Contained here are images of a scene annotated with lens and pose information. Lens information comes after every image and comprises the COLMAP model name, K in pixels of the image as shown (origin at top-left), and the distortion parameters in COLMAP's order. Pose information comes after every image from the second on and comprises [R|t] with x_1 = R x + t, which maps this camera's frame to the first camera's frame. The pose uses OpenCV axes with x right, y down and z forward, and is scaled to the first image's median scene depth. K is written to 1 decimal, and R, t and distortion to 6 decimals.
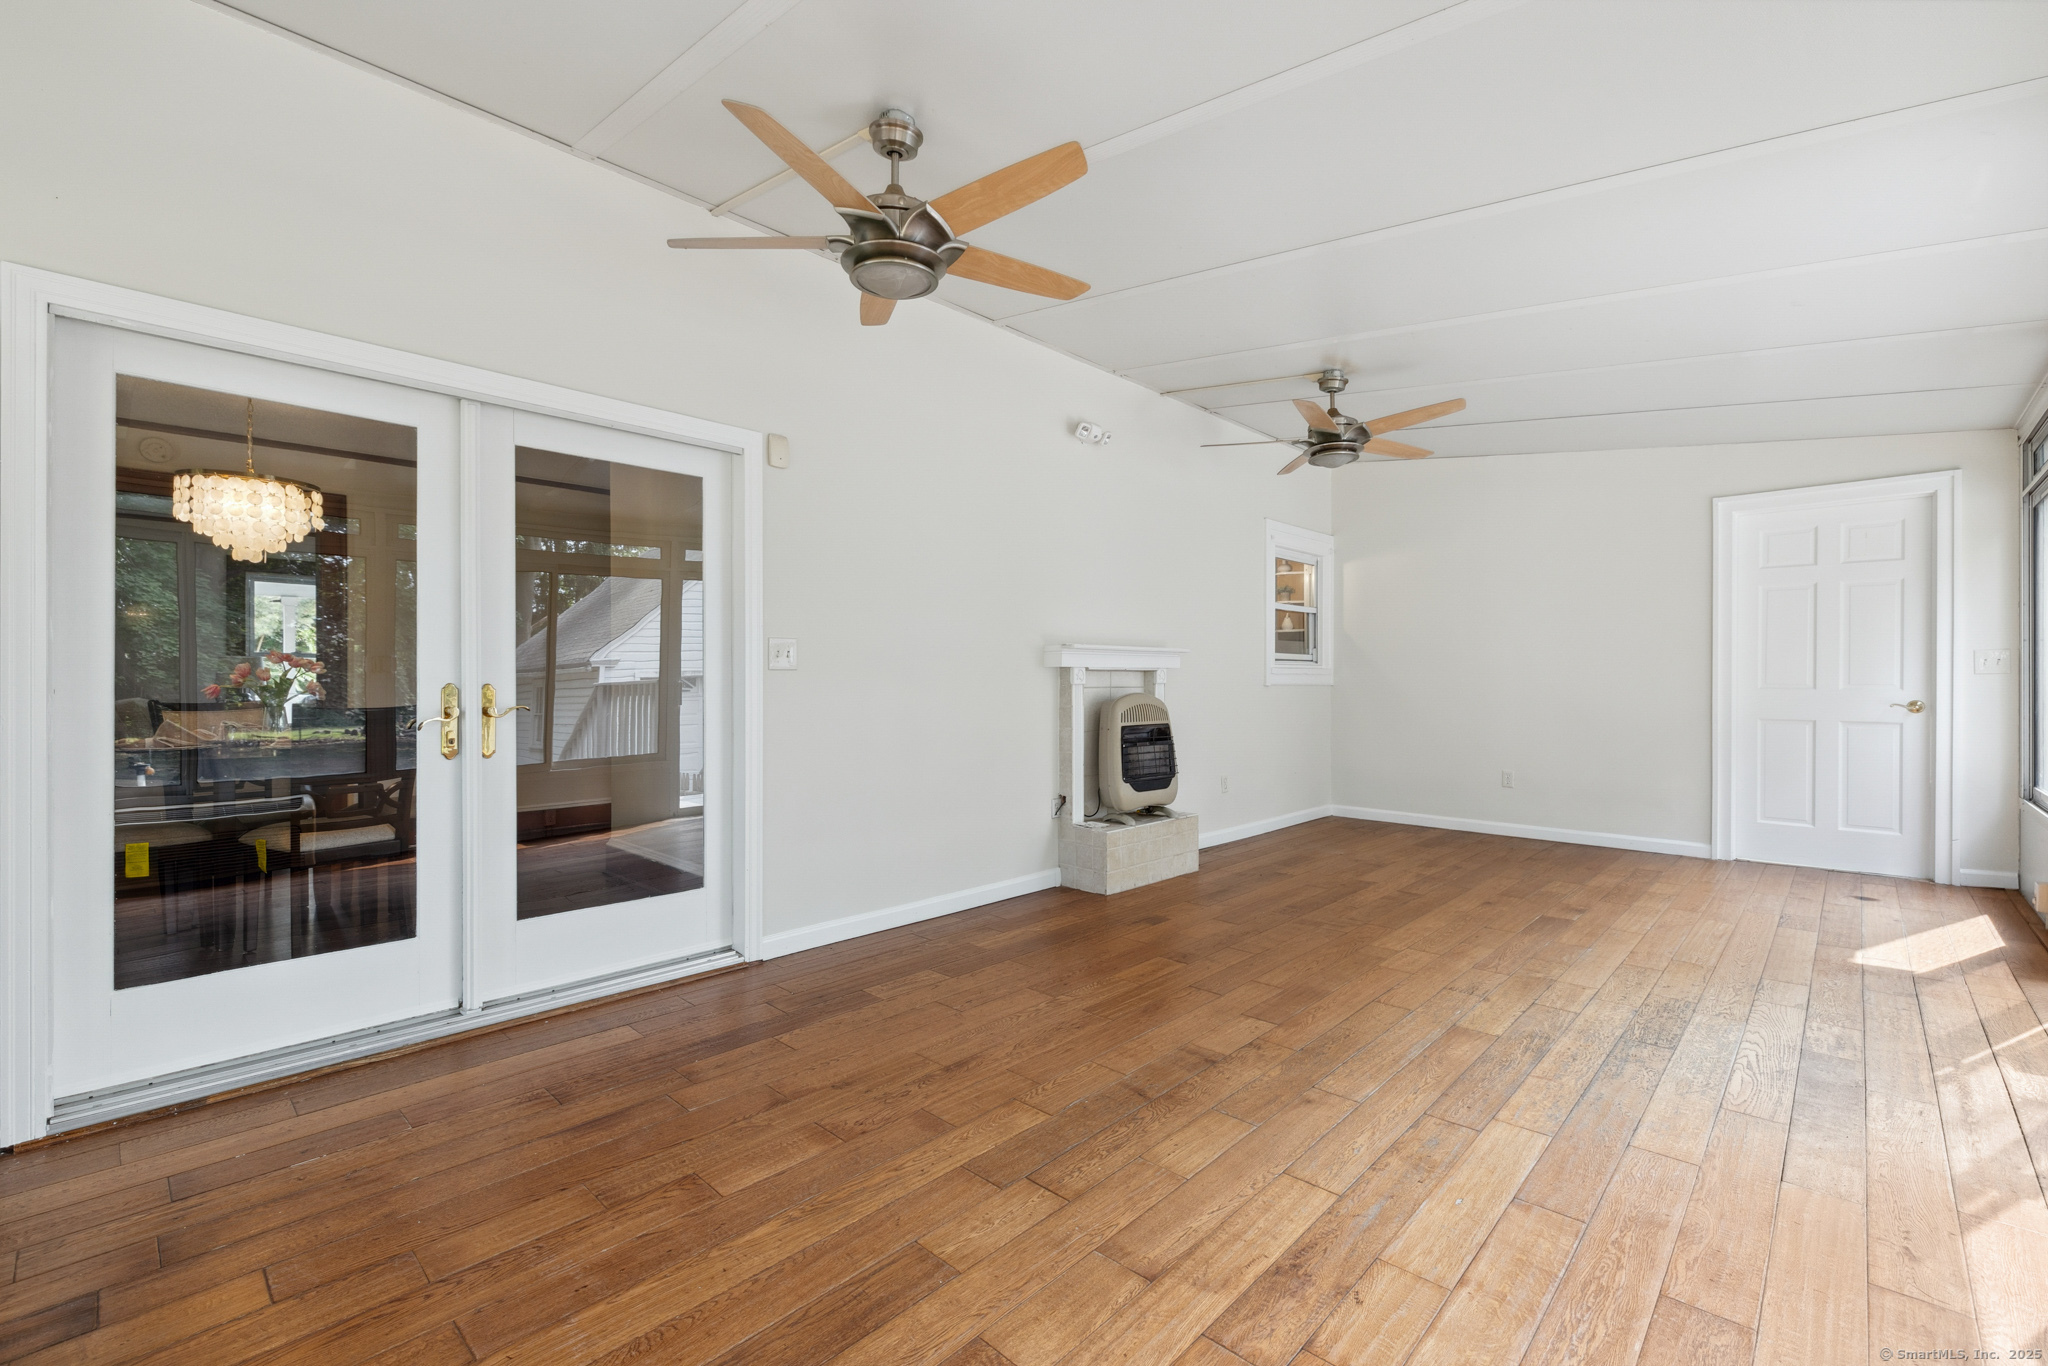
lens RADIAL K [[879.1, 0, 1024.0], [0, 879.1, 683.0], [0, 0, 1]] dist [-0.001942, 0.000068]
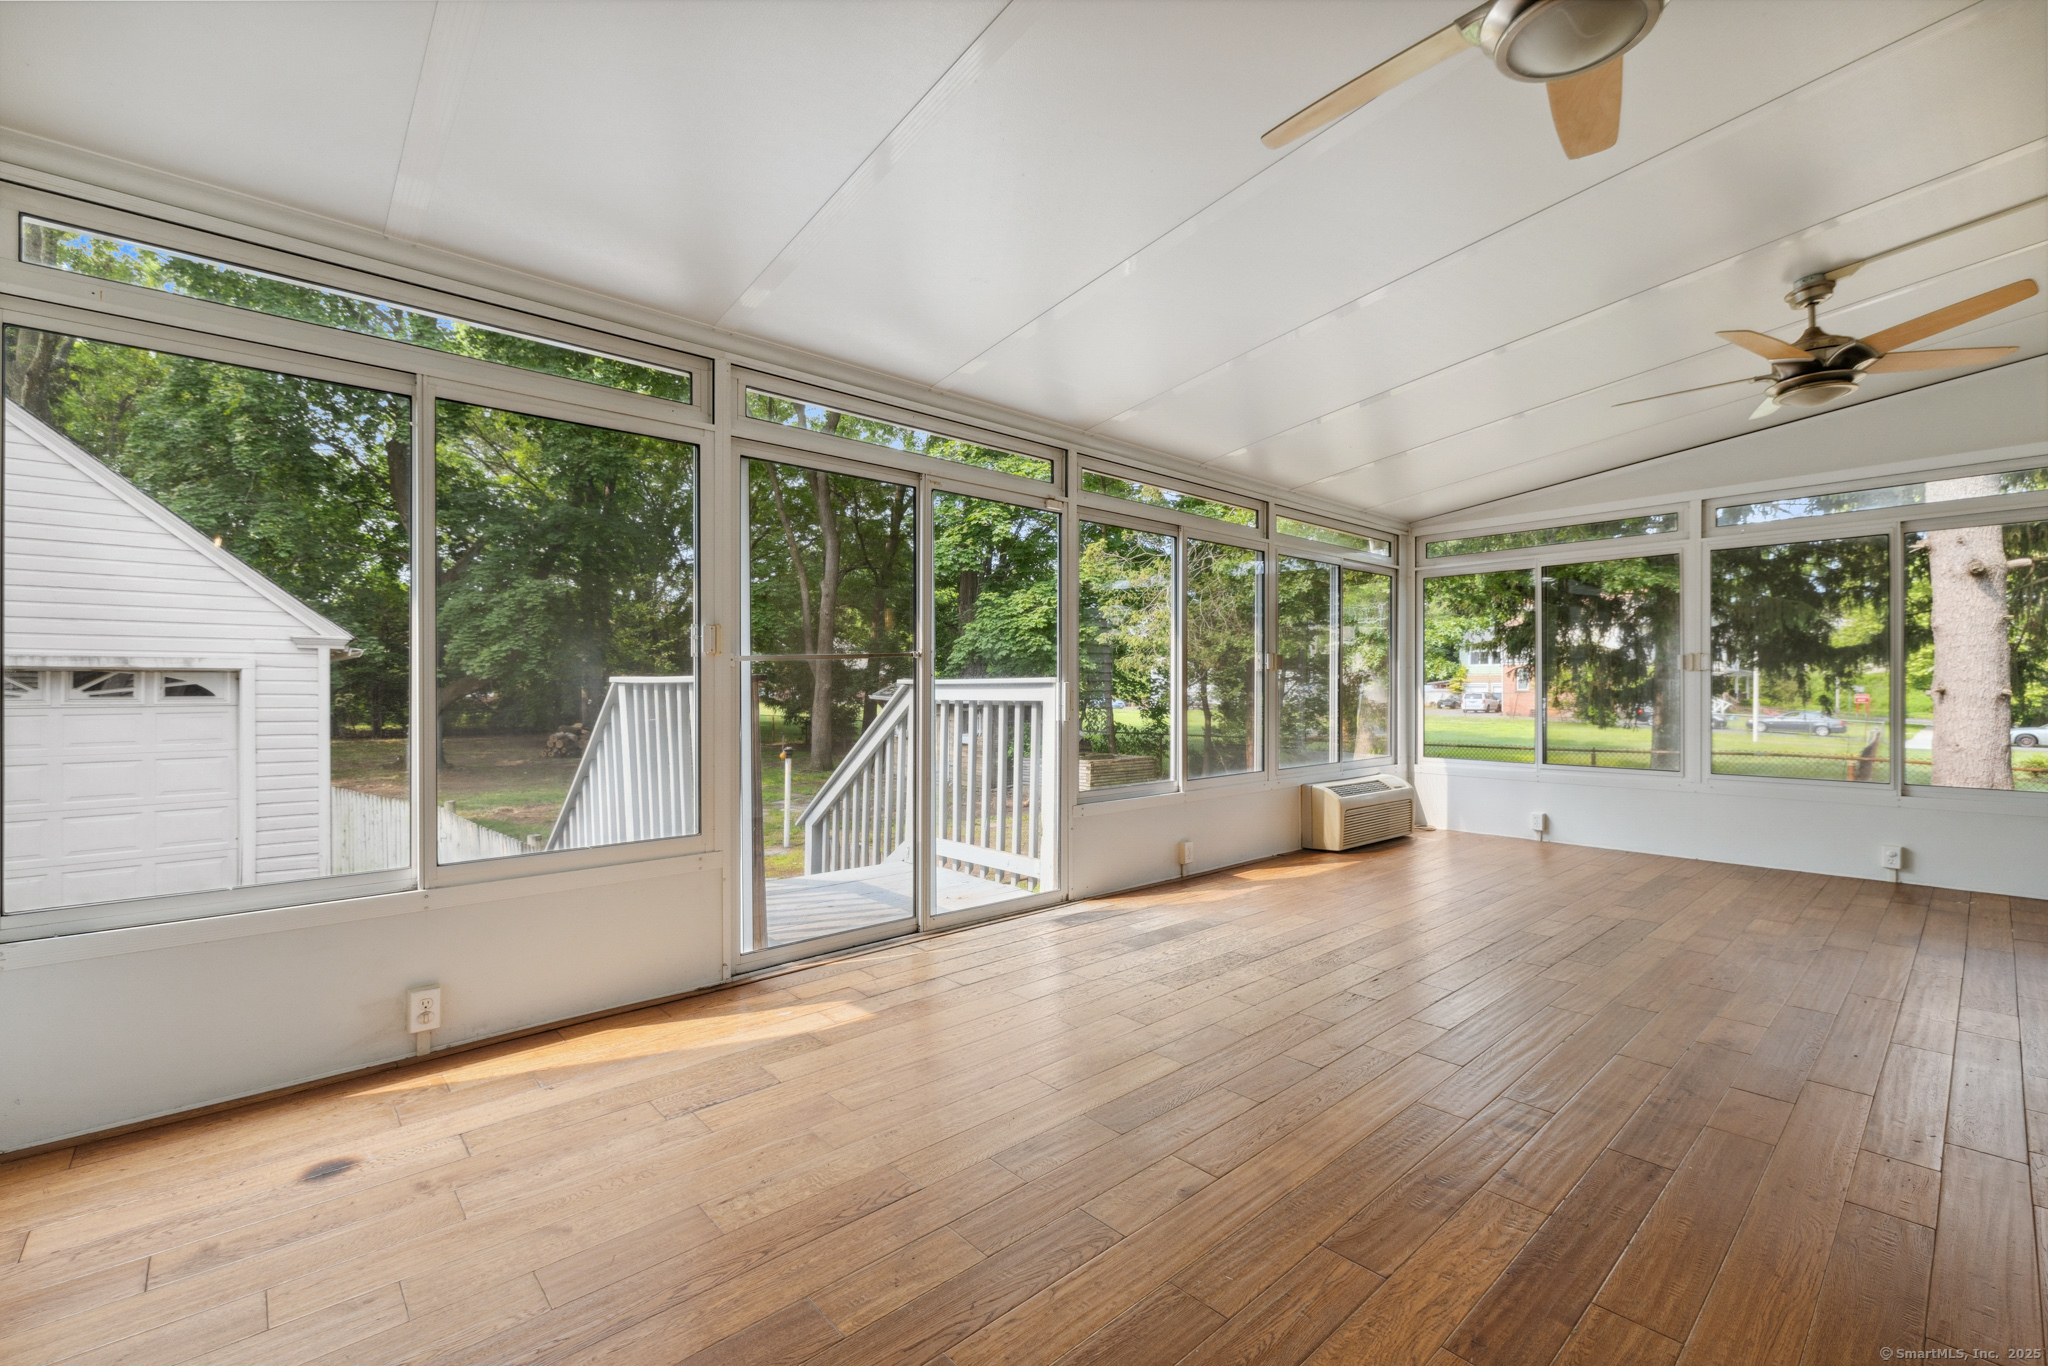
lens RADIAL K [[879.1, 0, 1024.0], [0, 879.1, 683.0], [0, 0, 1]] dist [-0.001942, 0.000068]
pose [[-0.996791, -0.001454, 0.080034, 0.962911], [-0.001290, 0.999997, 0.002090, -0.012071], [-0.080037, 0.001980, -0.996790, 2.432187]]
